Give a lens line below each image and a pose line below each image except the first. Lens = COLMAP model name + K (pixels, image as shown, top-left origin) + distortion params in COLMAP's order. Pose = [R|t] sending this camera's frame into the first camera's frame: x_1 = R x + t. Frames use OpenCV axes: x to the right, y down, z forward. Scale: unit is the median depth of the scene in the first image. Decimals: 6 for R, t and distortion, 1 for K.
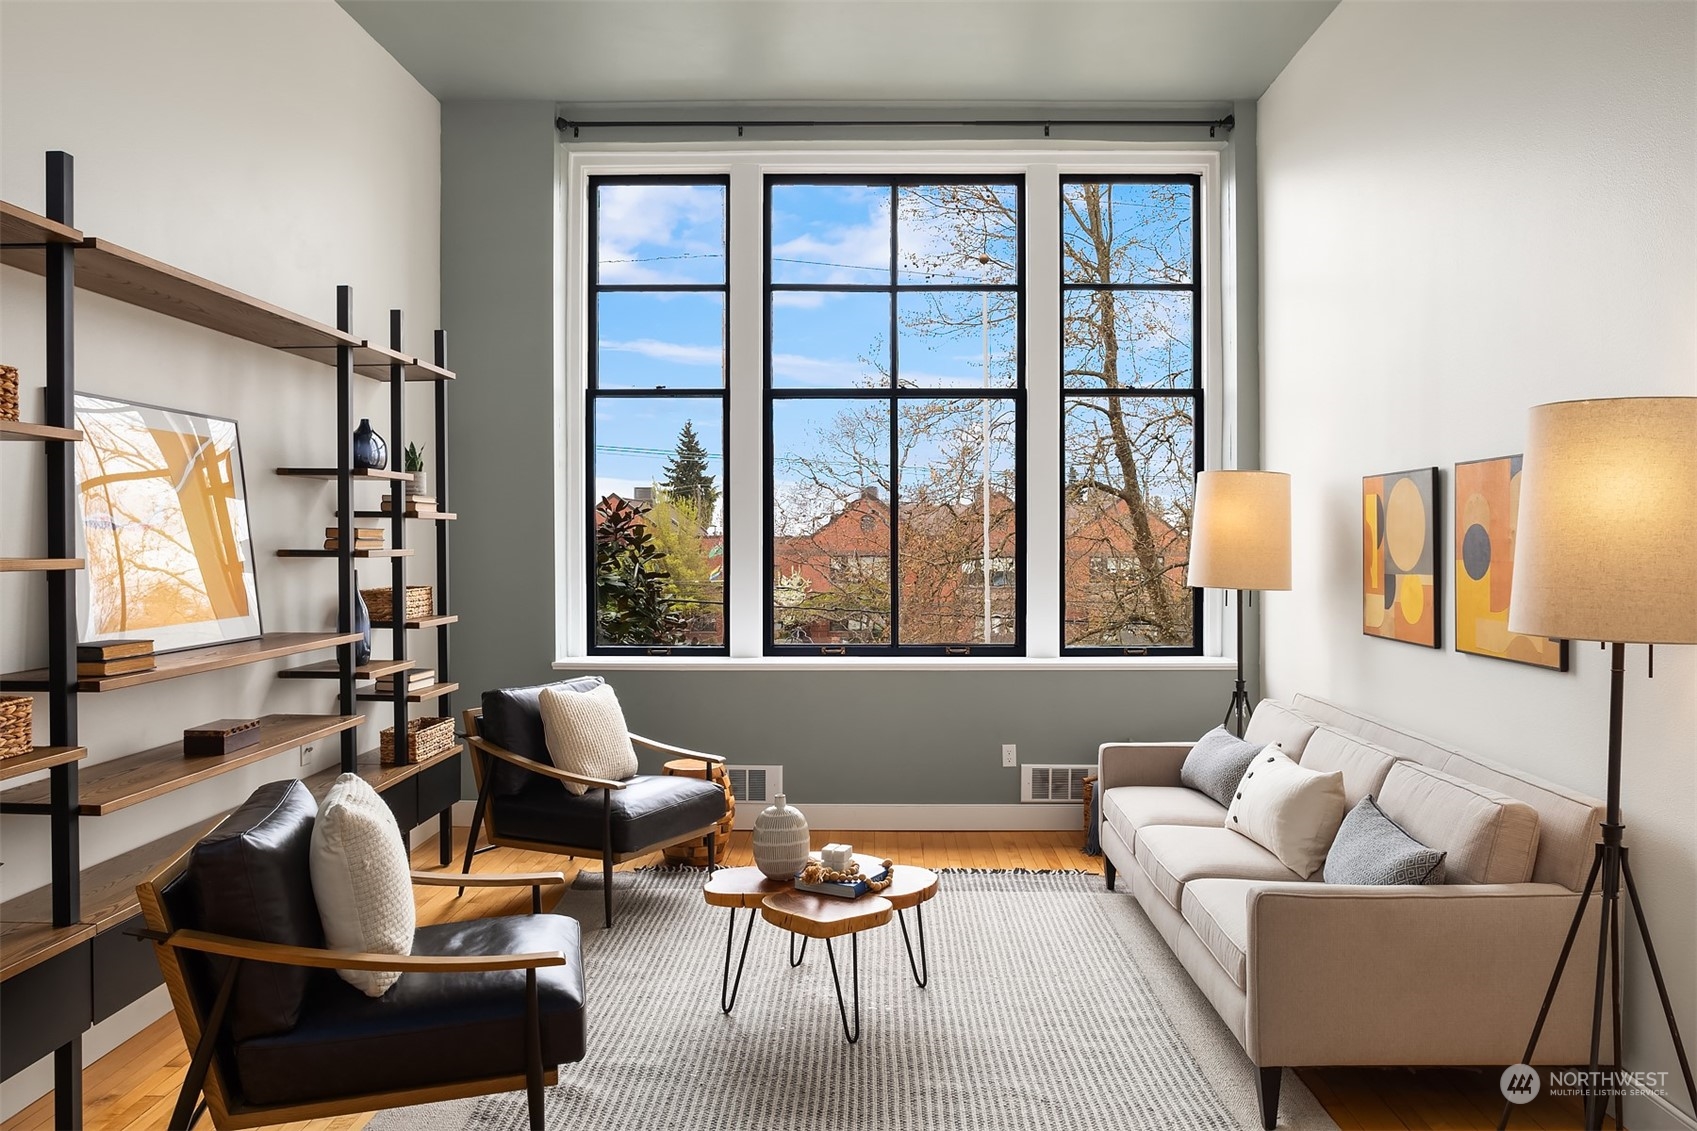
lens RADIAL K [[1215.0, 0, 860.1], [0, 1215.0, 542.0], [0, 0, 1]] dist [-0.045506, 0.023817]
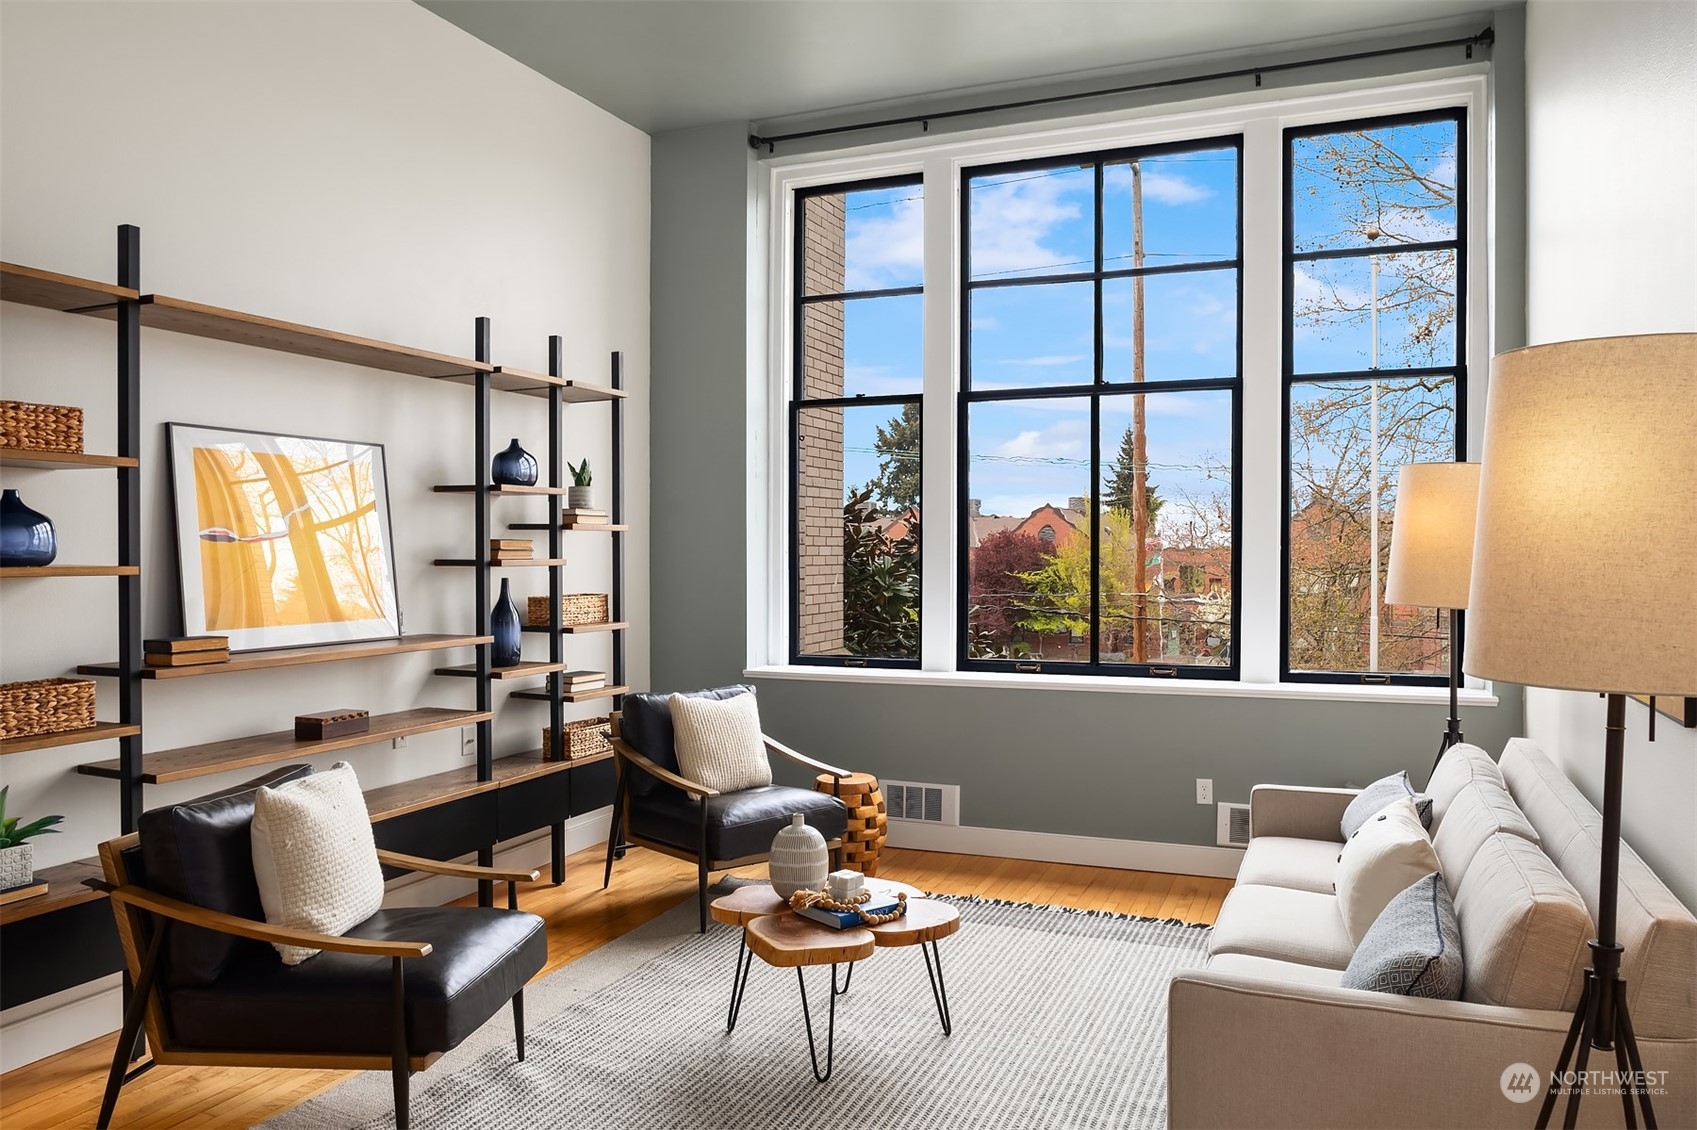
lens RADIAL K [[1215.0, 0, 835.6], [0, 1215.0, 569.8], [0, 0, 1]] dist [-0.045506, 0.023817]
pose [[0.924625, 0.002861, -0.380867, 0.255332], [0.002122, 0.999918, 0.012664, 0.002077], [0.380872, -0.012518, 0.924543, 0.096059]]
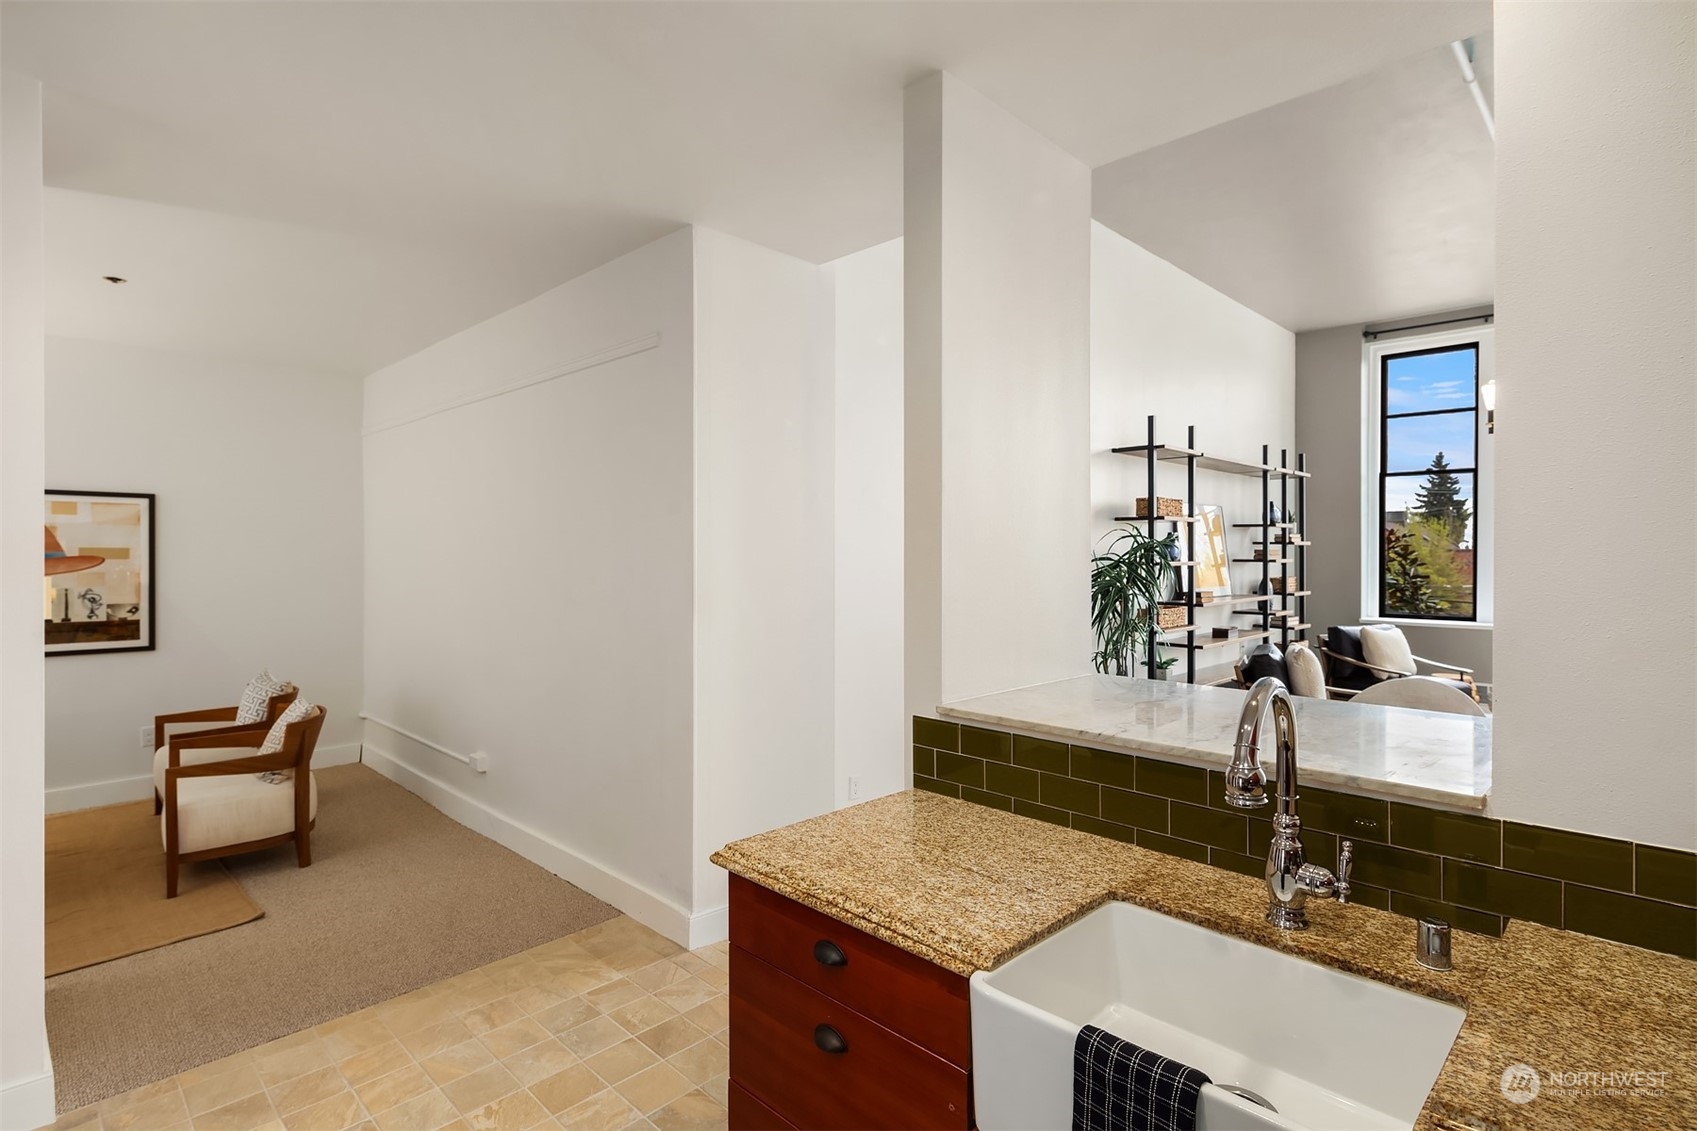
lens RADIAL K [[840.1, 0, 844.8], [0, 840.1, 551.9], [0, 0, 1]] dist [0.014010, -0.003701]
pose [[0.729195, 0.001227, -0.684305, 0.079299], [-0.002656, 0.999996, -0.001037, -0.003159], [0.684301, 0.002573, 0.729195, -0.643566]]
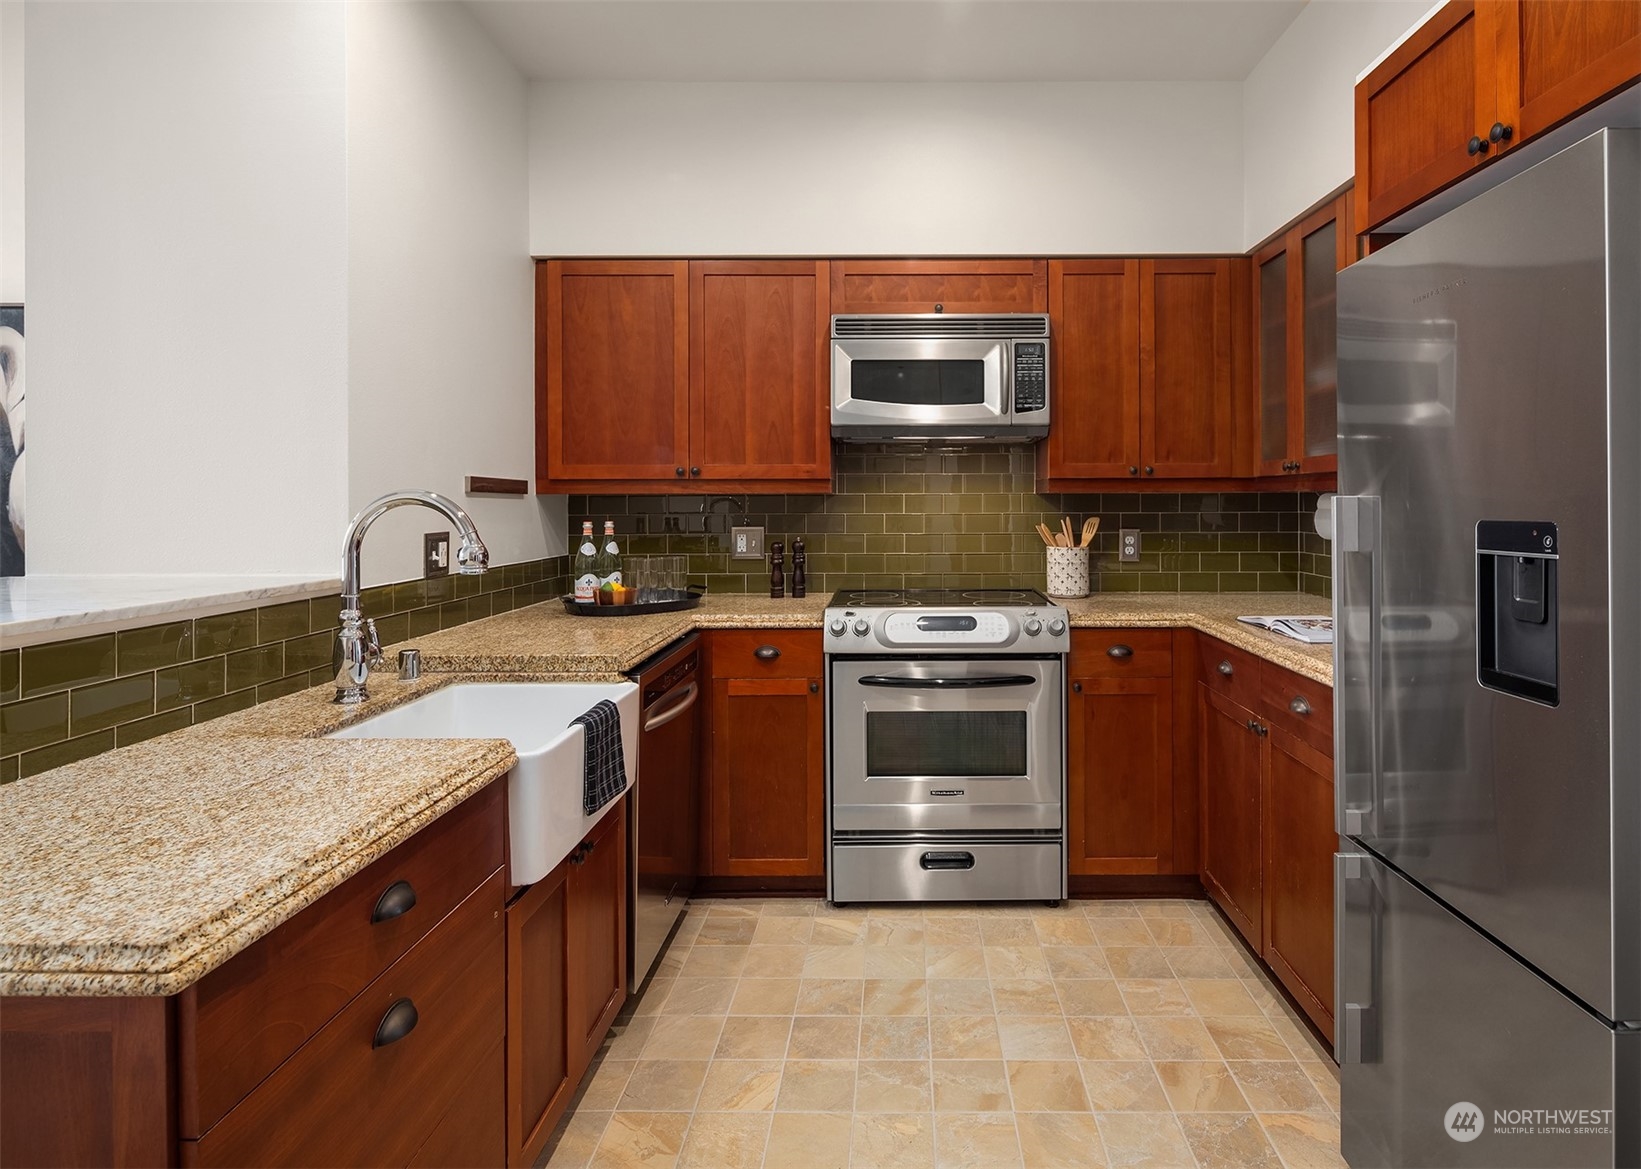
lens RADIAL K [[872.6, 0, 885.9], [0, 872.6, 502.6], [0, 0, 1]] dist [0.005379, 0.000597]
pose [[-0.003391, -0.003674, 0.999988, -0.350293], [0.003807, 0.999986, 0.003687, 0.039440], [-0.999987, 0.003820, -0.003377, -0.551193]]
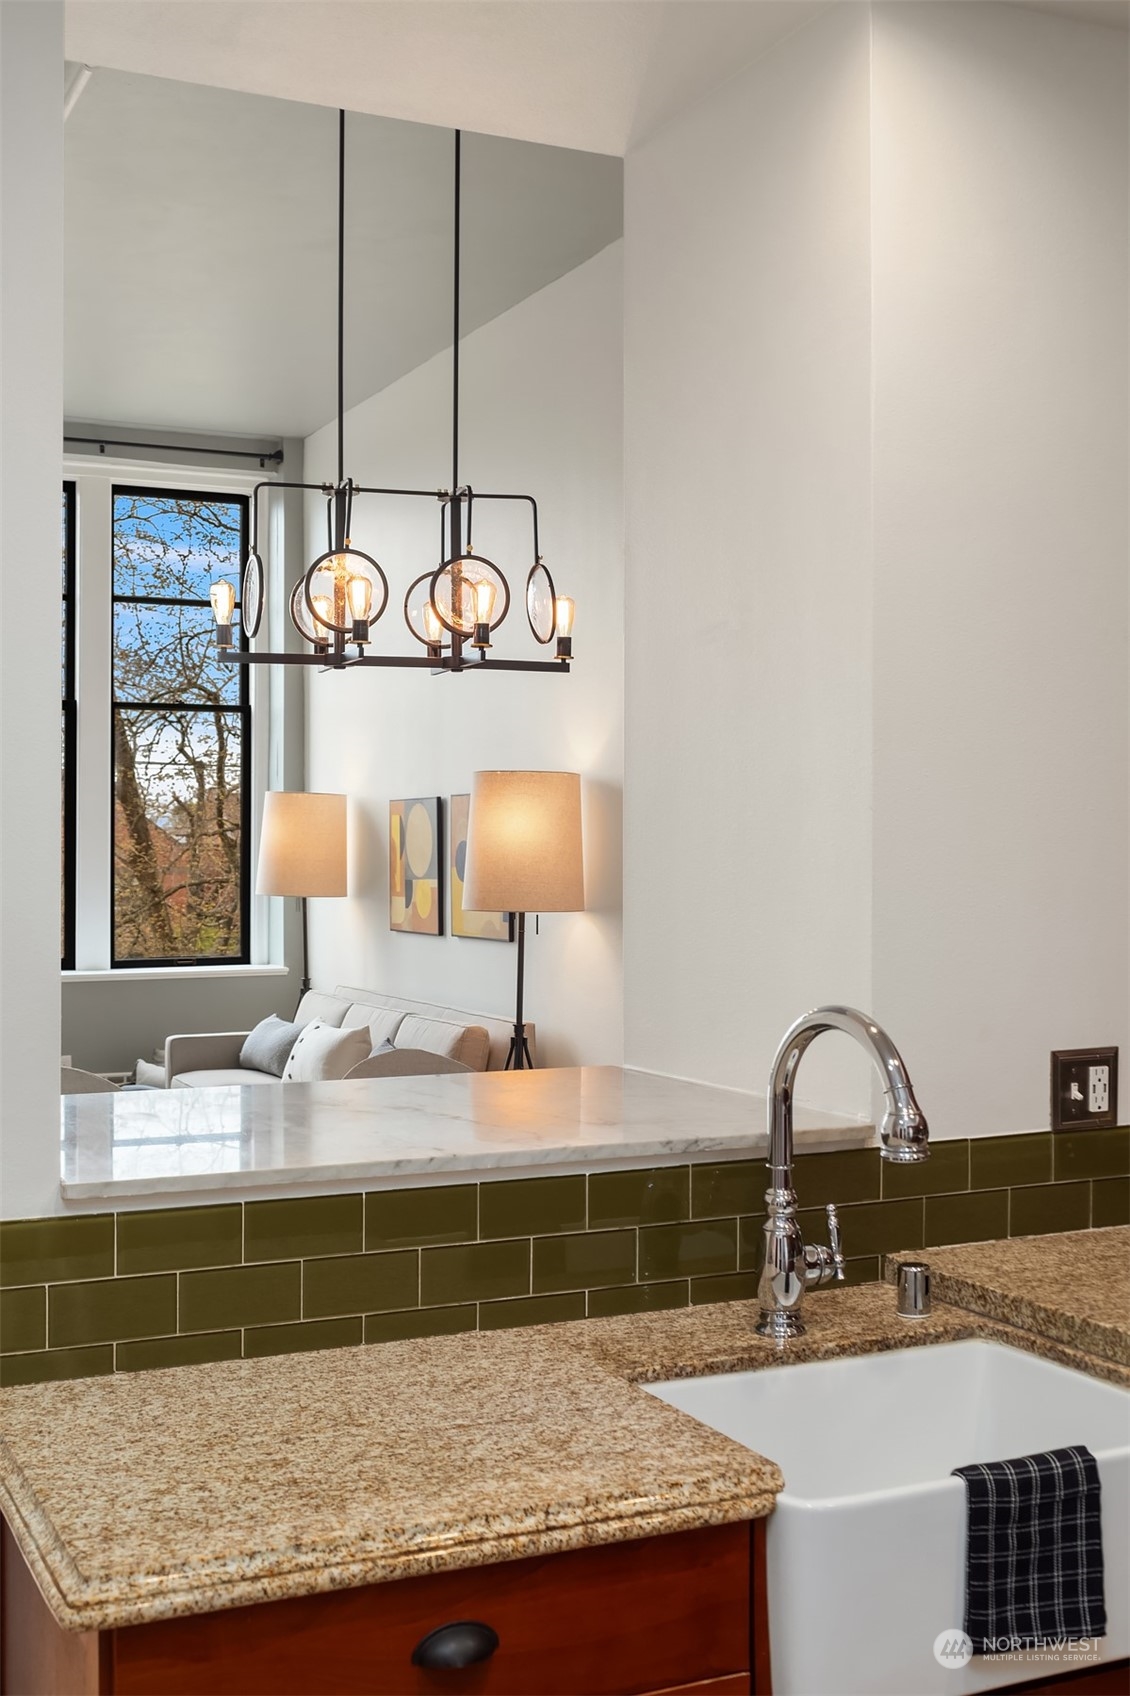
lens RADIAL K [[1896.1, 0, 582.9], [0, 1896.1, 826.3], [0, 0, 1]] dist [-0.001738, 0.000000]
pose [[0.889426, 0.005932, 0.457040, -0.265316], [0.000337, 0.999907, -0.013632, -0.001639], [-0.457079, 0.012279, 0.889342, -0.740160]]
